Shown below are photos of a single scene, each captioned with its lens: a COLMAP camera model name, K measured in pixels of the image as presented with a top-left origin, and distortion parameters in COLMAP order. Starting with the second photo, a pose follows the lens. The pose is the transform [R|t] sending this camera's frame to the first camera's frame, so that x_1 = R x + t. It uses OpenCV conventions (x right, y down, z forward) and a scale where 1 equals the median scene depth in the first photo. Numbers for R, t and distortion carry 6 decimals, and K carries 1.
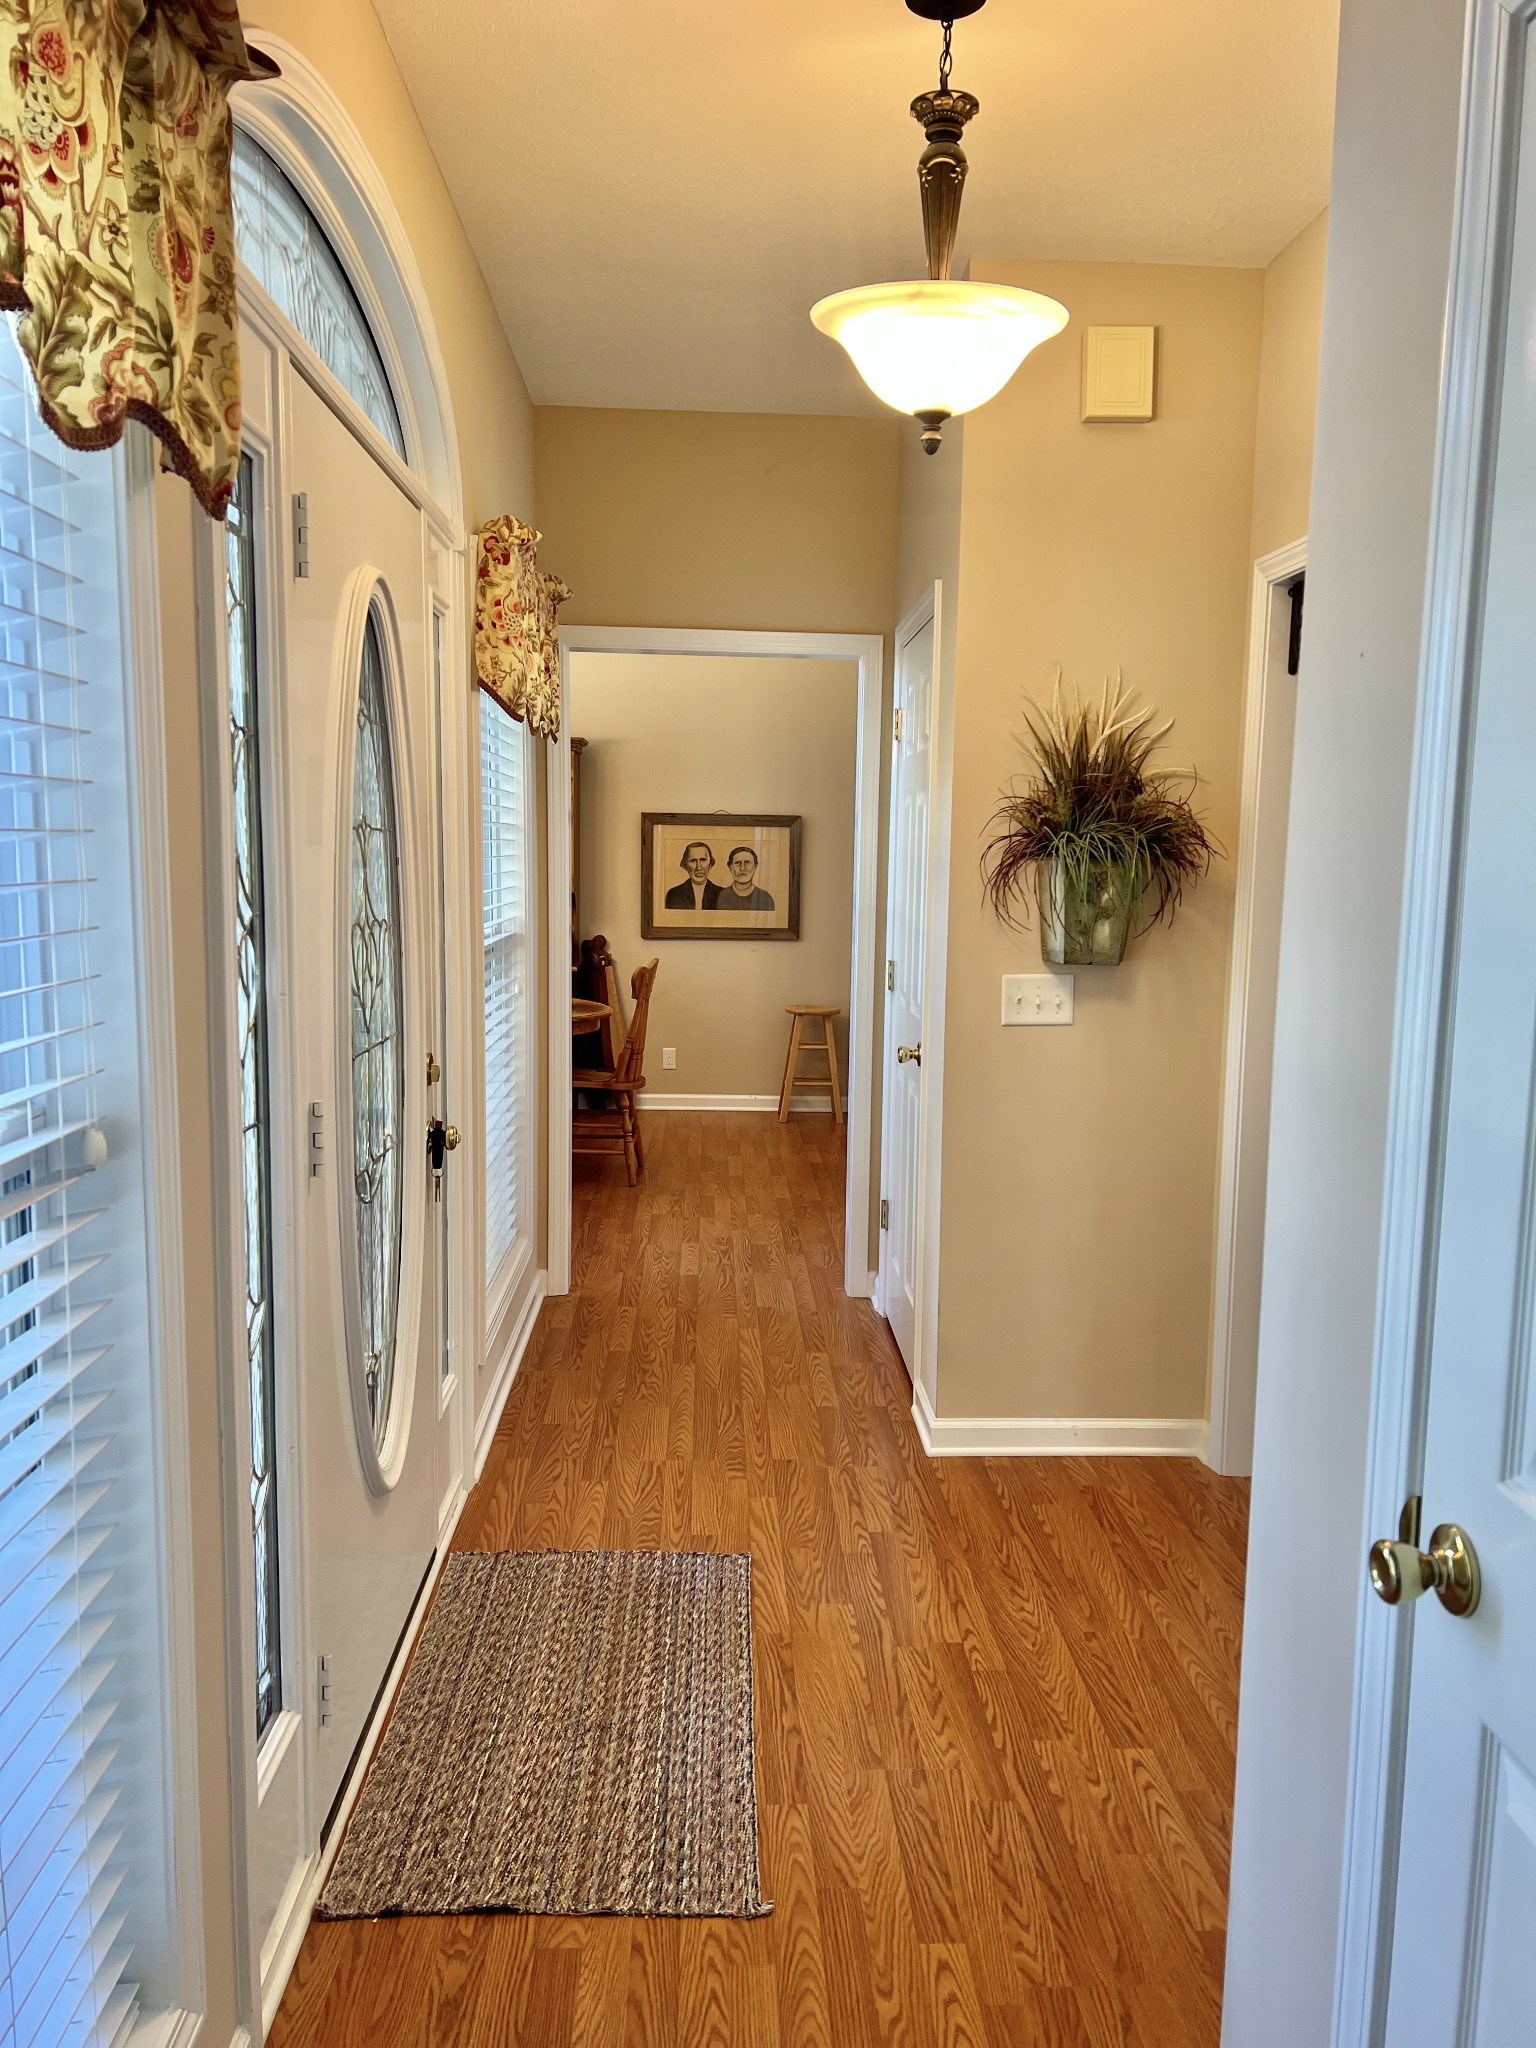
lens RADIAL K [[1538.4, 0, 769.9], [0, 1538.4, 1032.8], [0, 0, 1]] dist [0.009640, -0.008696]
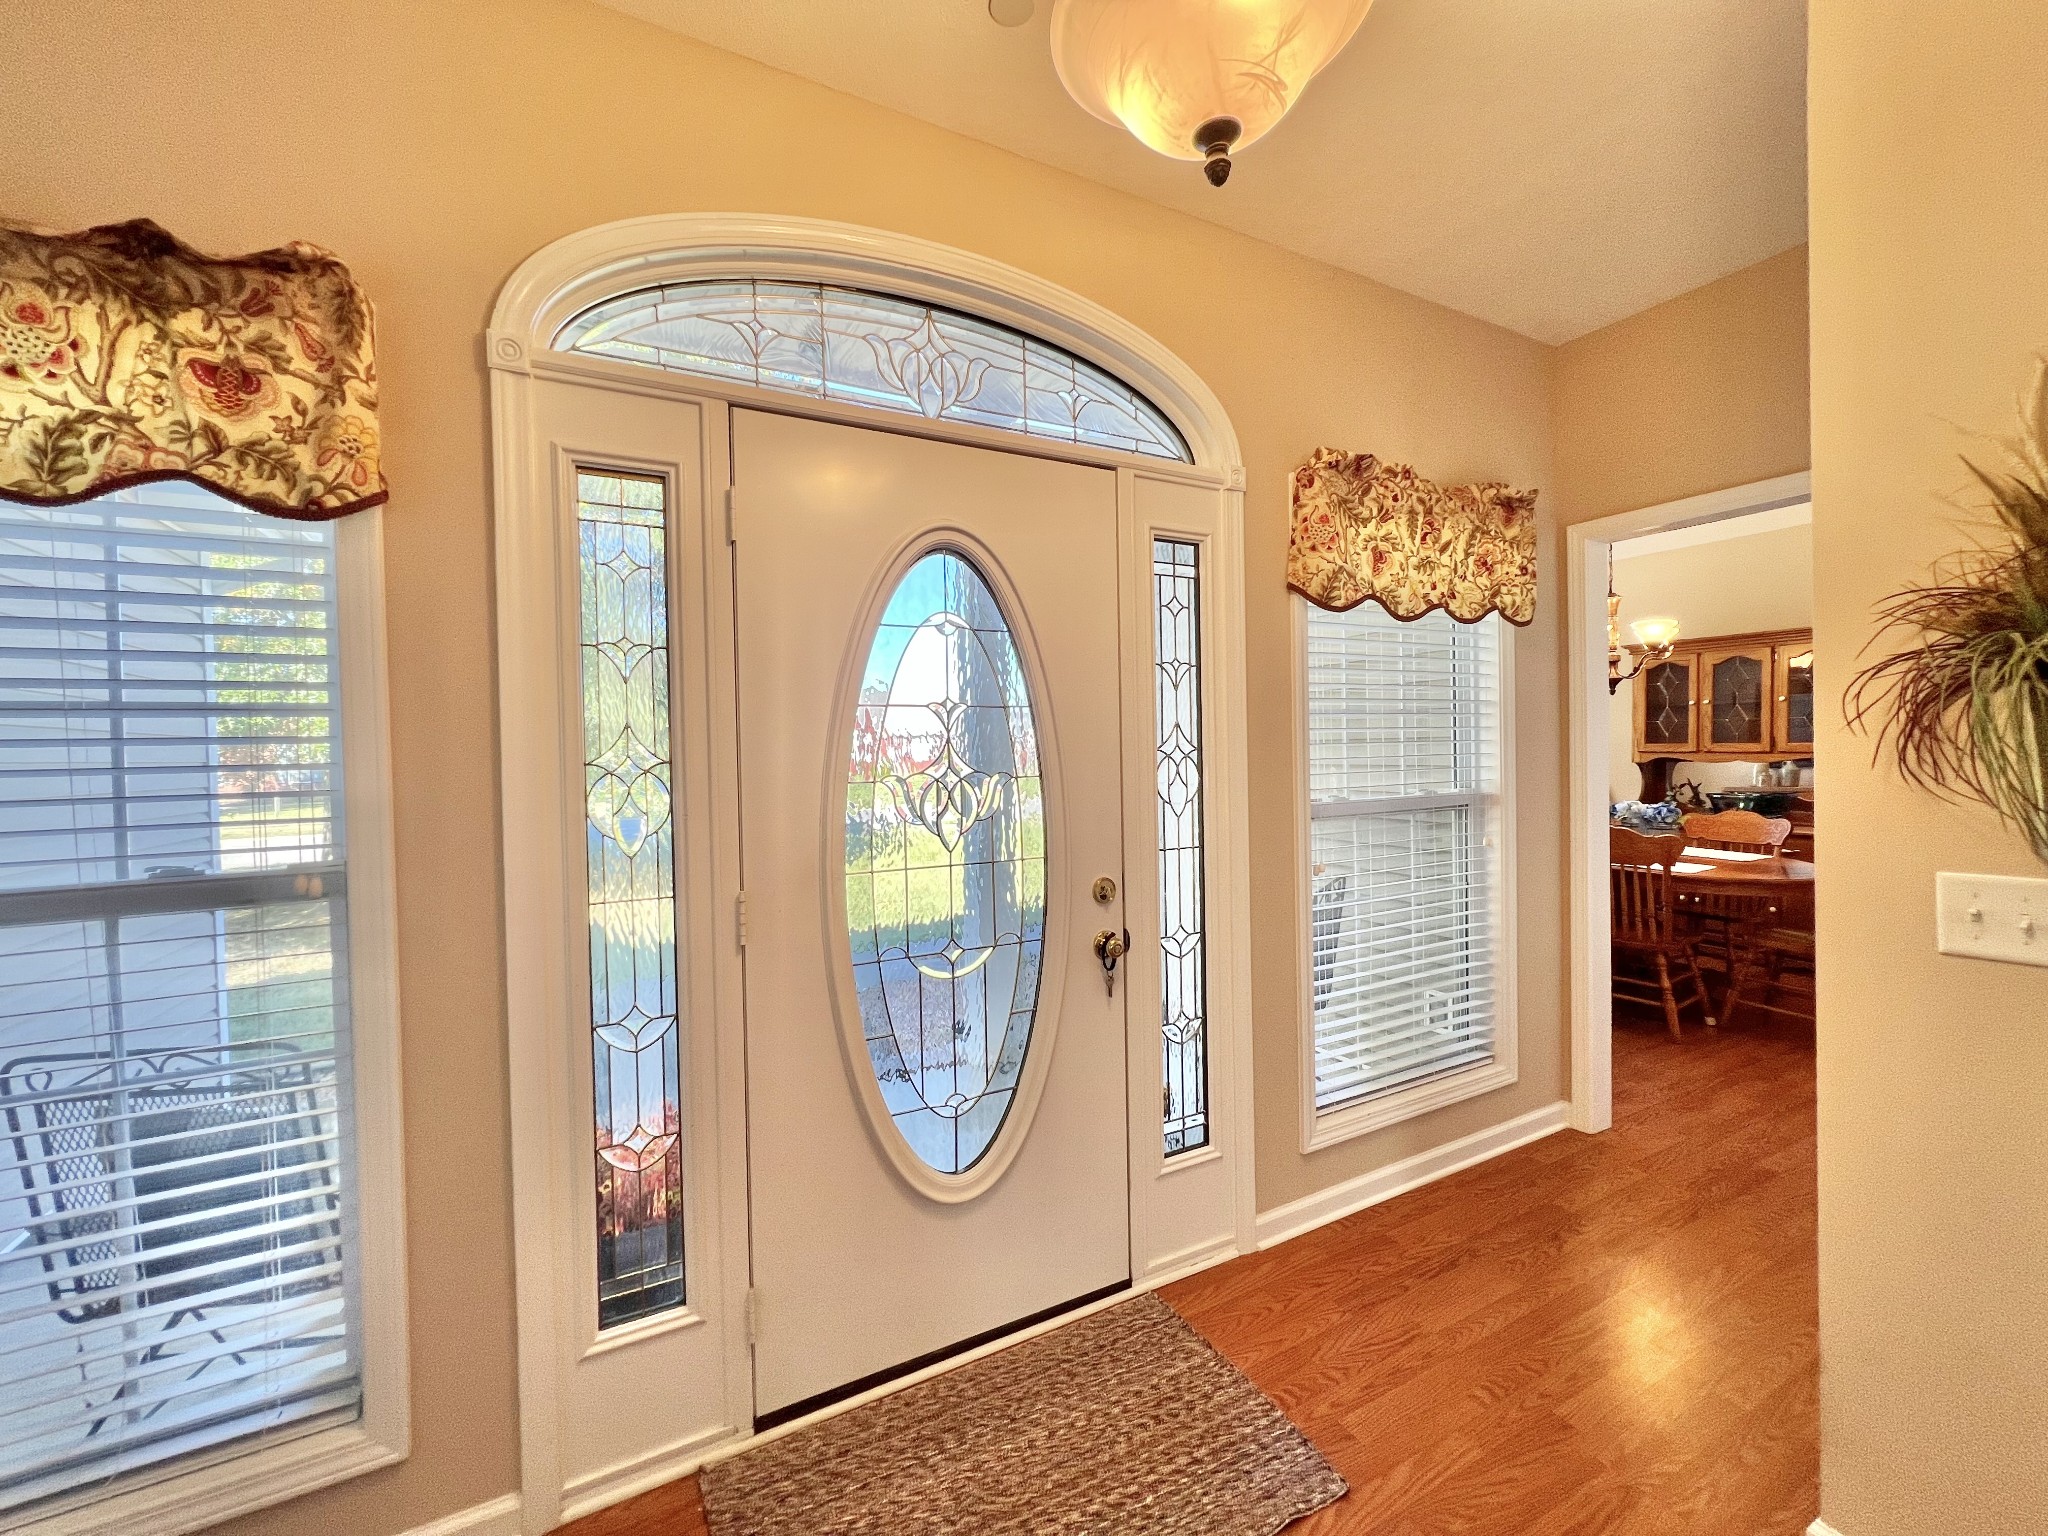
lens RADIAL K [[819.2, 0, 1030.9], [0, 819.2, 759.4], [0, 0, 1]] dist [-0.001401, 0.000142]
pose [[0.425110, -0.010452, -0.905081, 0.316913], [-0.084893, 0.995065, -0.051365, -0.037952], [0.901152, 0.098670, 0.422125, 0.547881]]
